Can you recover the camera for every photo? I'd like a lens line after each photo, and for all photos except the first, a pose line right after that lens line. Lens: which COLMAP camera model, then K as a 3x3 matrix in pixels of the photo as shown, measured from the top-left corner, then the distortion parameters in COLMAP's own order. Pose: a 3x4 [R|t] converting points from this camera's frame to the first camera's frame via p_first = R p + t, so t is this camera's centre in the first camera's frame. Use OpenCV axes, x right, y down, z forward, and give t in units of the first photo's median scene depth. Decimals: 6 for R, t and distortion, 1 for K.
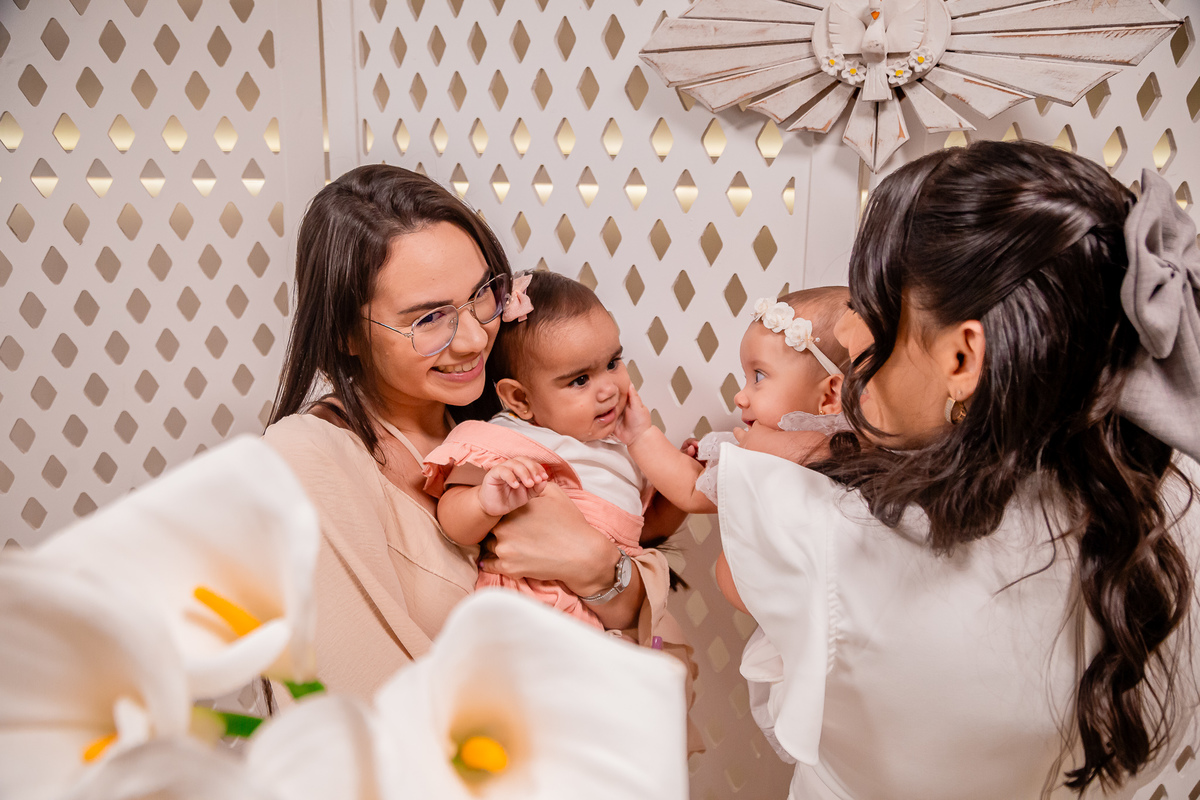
lens RADIAL K [[899.2, 0, 603.4], [0, 899.2, 403.7], [0, 0, 1]] dist [-0.095077, 0.068895]
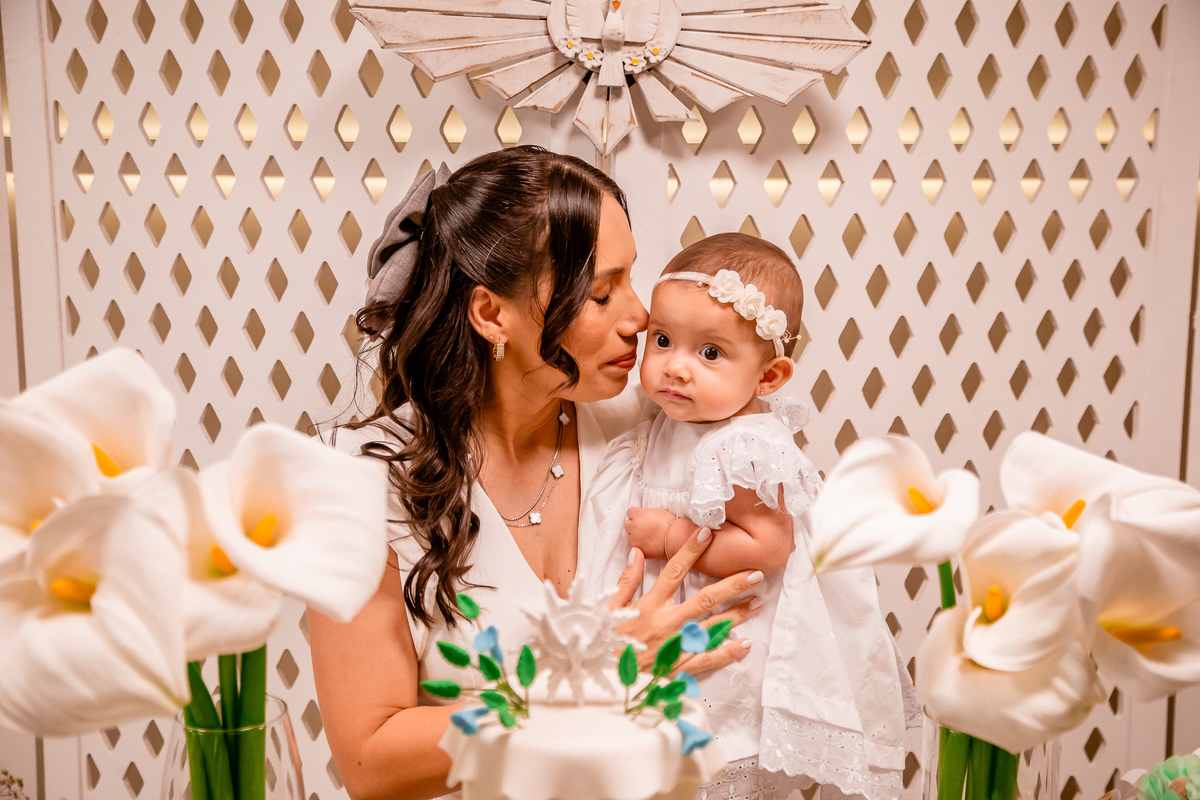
lens RADIAL K [[1625.0, 0, 597.1], [0, 1625.0, 399.5], [0, 0, 1]] dist [0.127787, 0.000152]
pose [[0.989562, -0.026059, 0.141733, 0.021404], [0.040086, 0.994474, -0.097030, 0.192972], [-0.138421, 0.101699, 0.985138, -0.805890]]
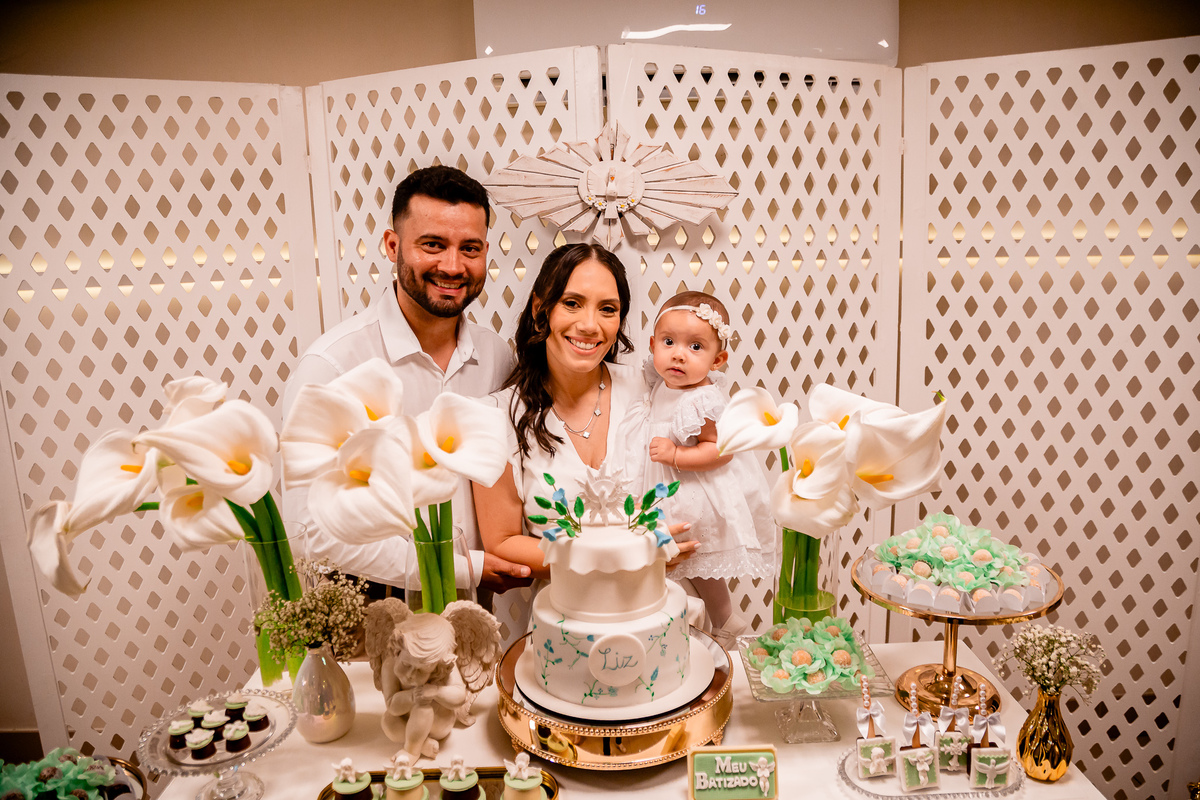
lens RADIAL K [[832.6, 0, 607.9], [0, 832.6, 402.8], [0, 0, 1]] dist [-0.121702, 0.066338]
pose [[0.988261, -0.065161, 0.138182, 0.016542], [0.075097, 0.994858, -0.067954, 0.201810], [-0.133044, 0.077533, 0.988073, -0.836885]]
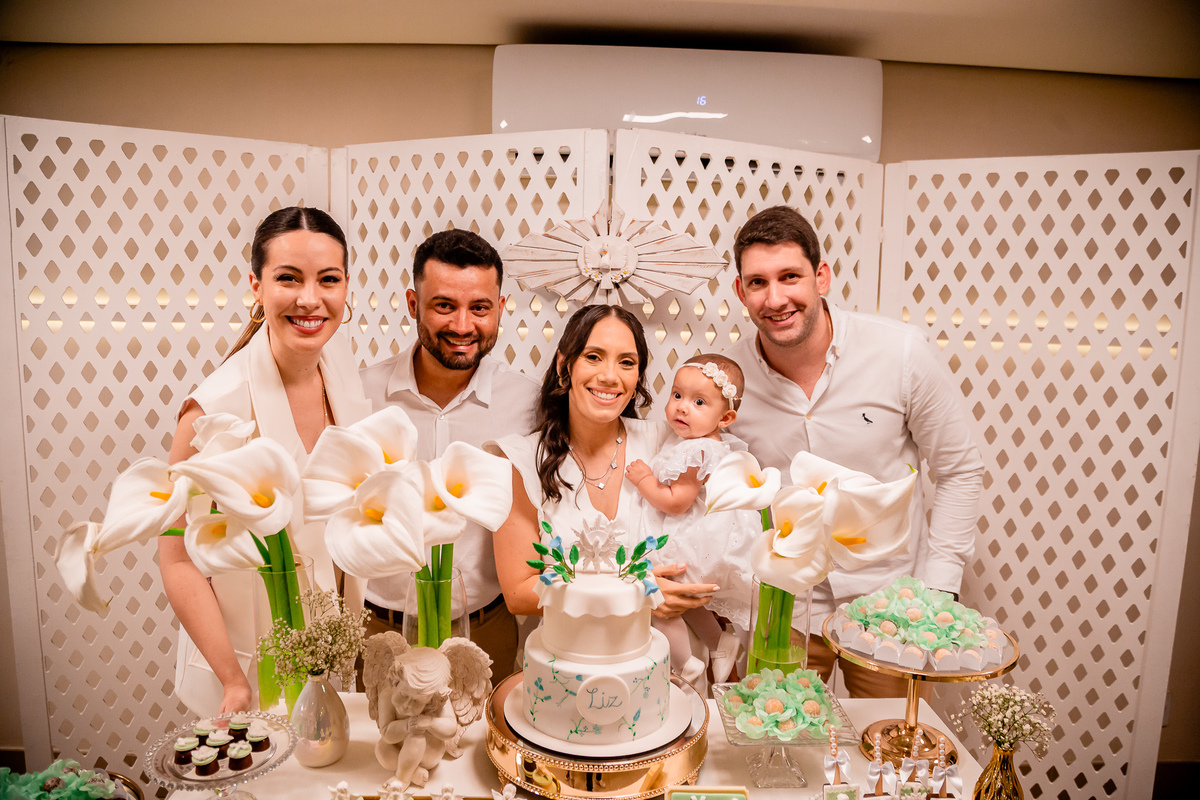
lens RADIAL K [[807.9, 0, 600.2], [0, 807.9, 404.2], [0, 0, 1]] dist [-0.123027, 0.064155]
pose [[0.987388, -0.002757, 0.158293, -0.026278], [0.024395, 0.990557, -0.134916, 0.205284], [-0.156427, 0.137077, 0.978131, -0.894856]]
